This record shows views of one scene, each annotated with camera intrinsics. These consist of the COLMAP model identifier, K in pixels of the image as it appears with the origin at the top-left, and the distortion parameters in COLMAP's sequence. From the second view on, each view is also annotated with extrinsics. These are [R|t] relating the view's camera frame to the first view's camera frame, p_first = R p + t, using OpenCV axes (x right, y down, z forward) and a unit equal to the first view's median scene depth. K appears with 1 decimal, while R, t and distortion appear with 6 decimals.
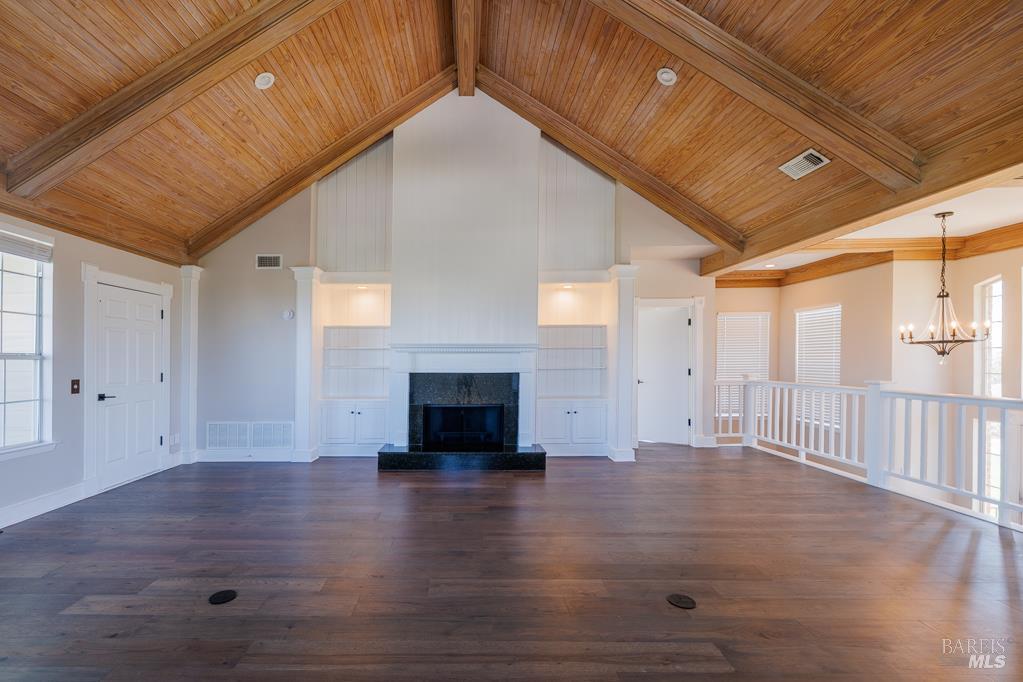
lens RADIAL K [[454.4, 0, 466.1], [0, 454.4, 364.0], [0, 0, 1]] dist [0.005734, 0.000285]
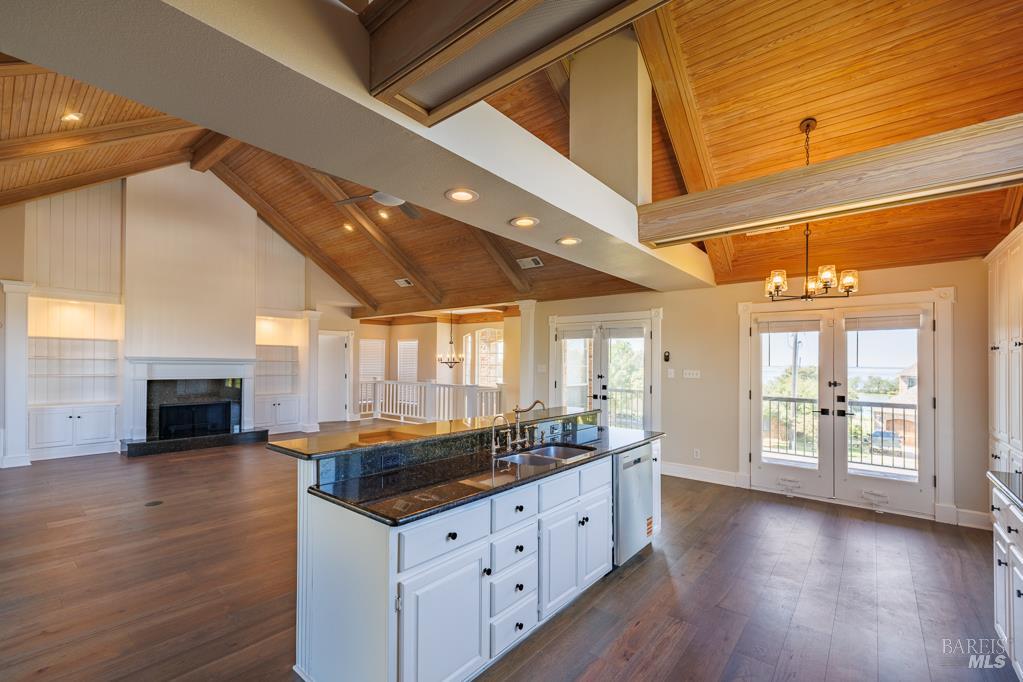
lens RADIAL K [[437.6, 0, 496.1], [0, 437.6, 362.3], [0, 0, 1]] dist [0.003256, 0.000197]
pose [[0.651349, 0.011884, 0.758685, -0.410106], [-0.002218, 0.999903, -0.013757, -0.014087], [-0.758775, 0.007278, 0.651312, -0.510504]]
